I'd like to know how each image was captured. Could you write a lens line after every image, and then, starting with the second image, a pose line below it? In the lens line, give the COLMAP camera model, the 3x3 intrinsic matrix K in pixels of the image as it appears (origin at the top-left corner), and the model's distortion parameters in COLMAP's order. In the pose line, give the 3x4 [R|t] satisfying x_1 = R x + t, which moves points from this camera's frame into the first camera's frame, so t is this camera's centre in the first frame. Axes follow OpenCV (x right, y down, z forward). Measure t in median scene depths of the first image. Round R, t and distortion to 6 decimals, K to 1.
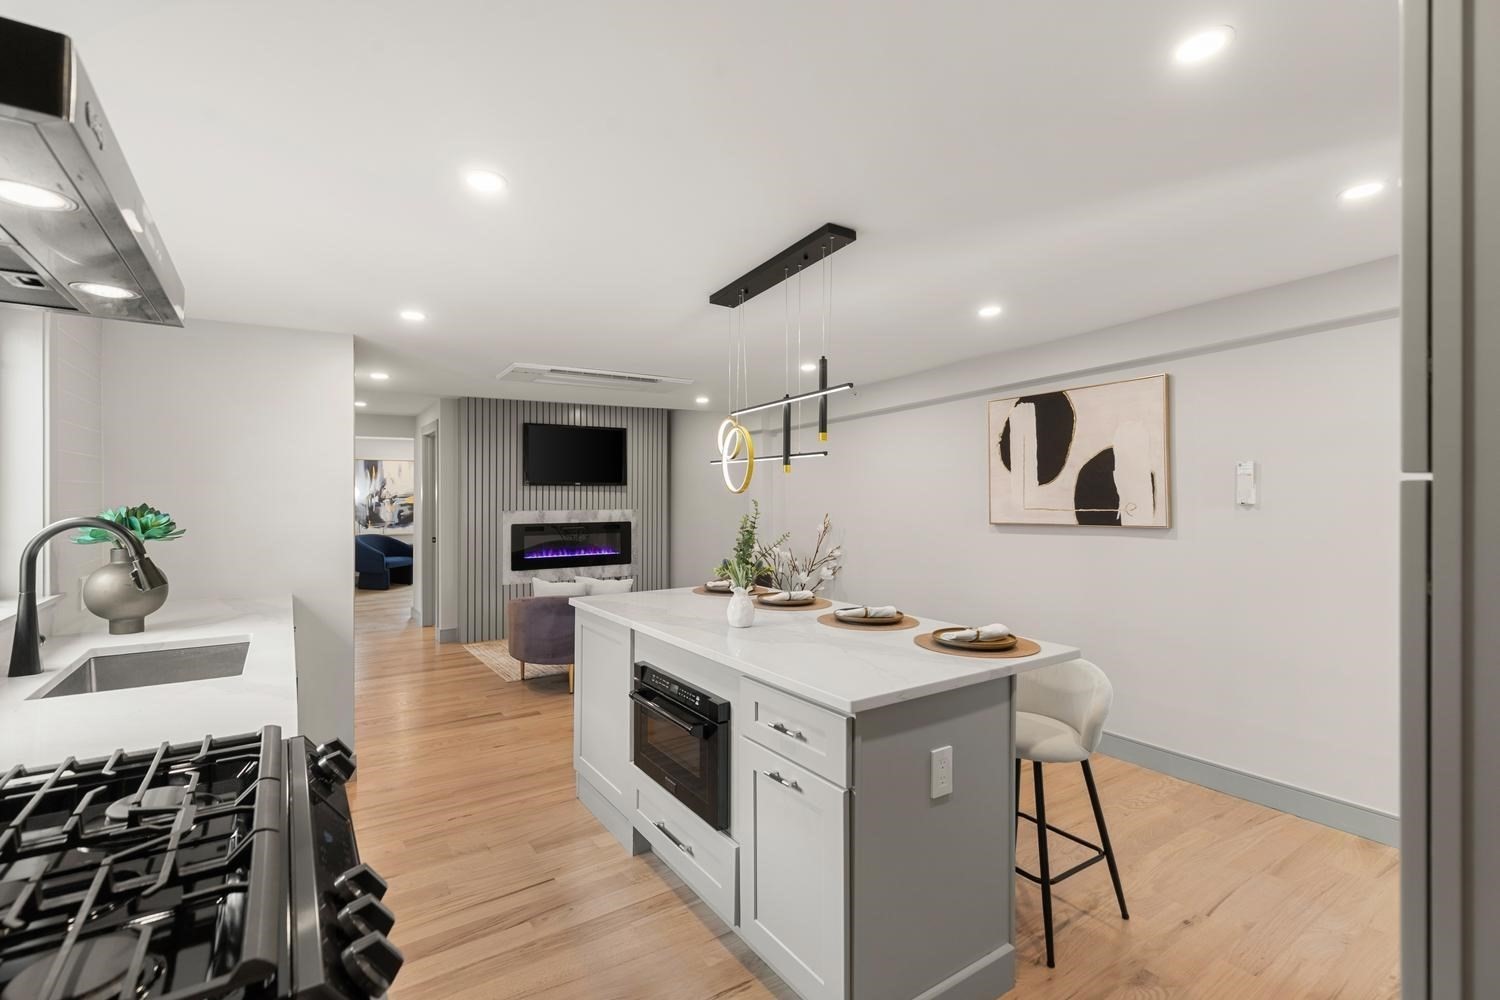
lens RADIAL K [[675.1, 0, 747.0], [0, 675.1, 498.2], [0, 0, 1]] dist [0.004479, -0.002074]
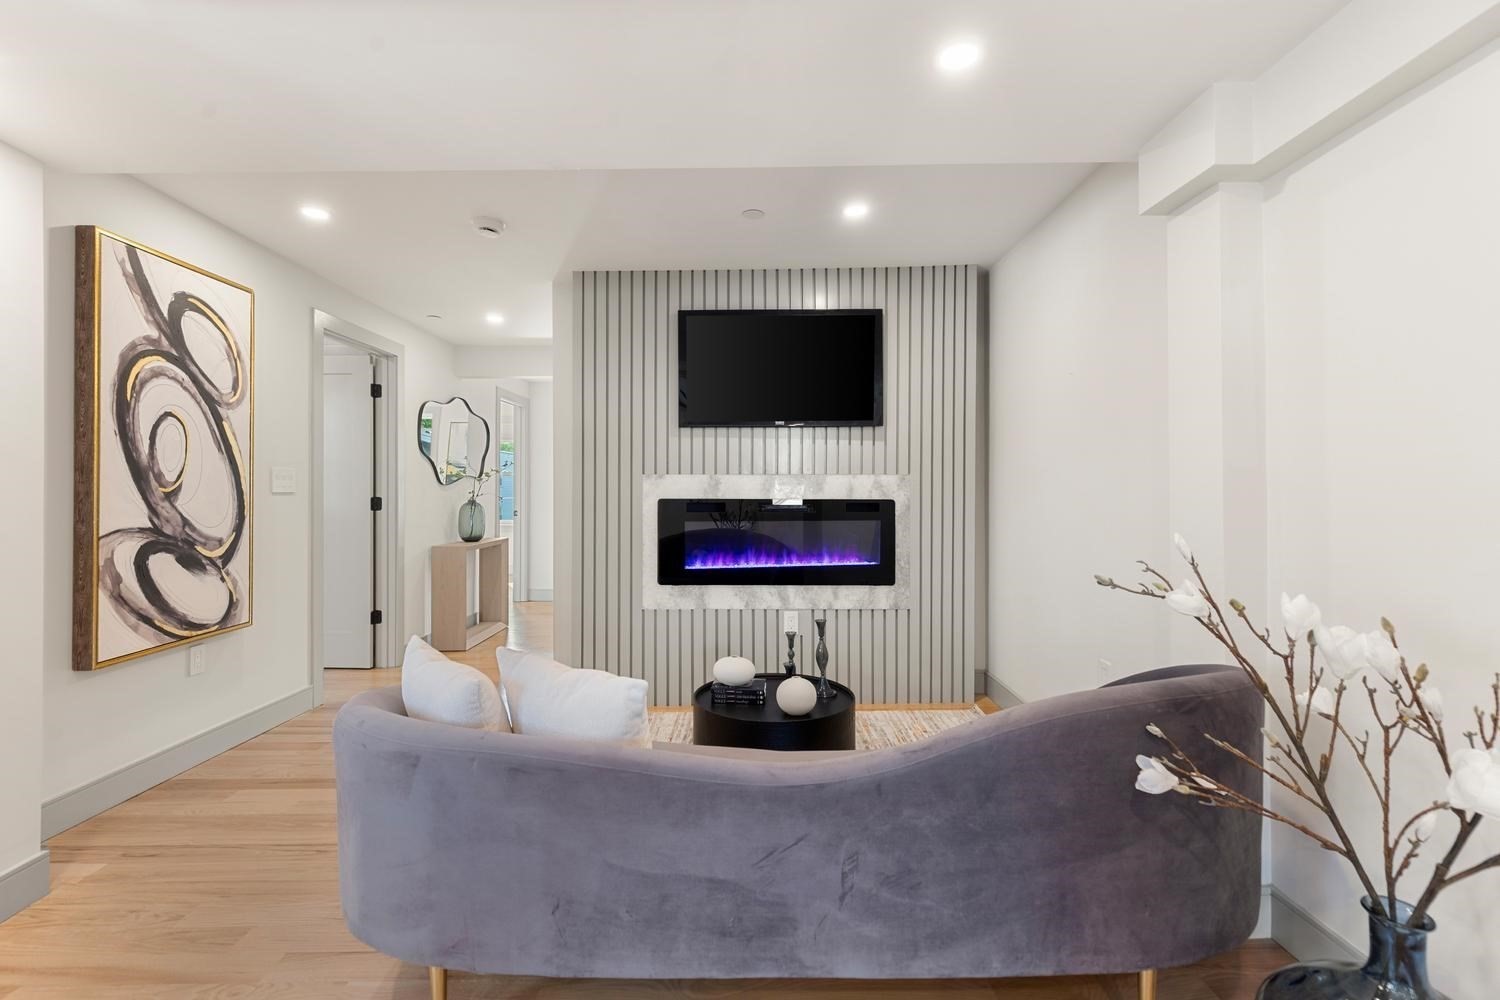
lens RADIAL K [[675.1, 0, 745.6], [0, 675.1, 491.3], [0, 0, 1]] dist [0.004479, -0.002074]
pose [[0.828784, 0.005786, -0.559539, 0.013362], [-0.003380, 0.999980, 0.005333, 0.027736], [0.559559, -0.002528, 0.828787, 0.560738]]
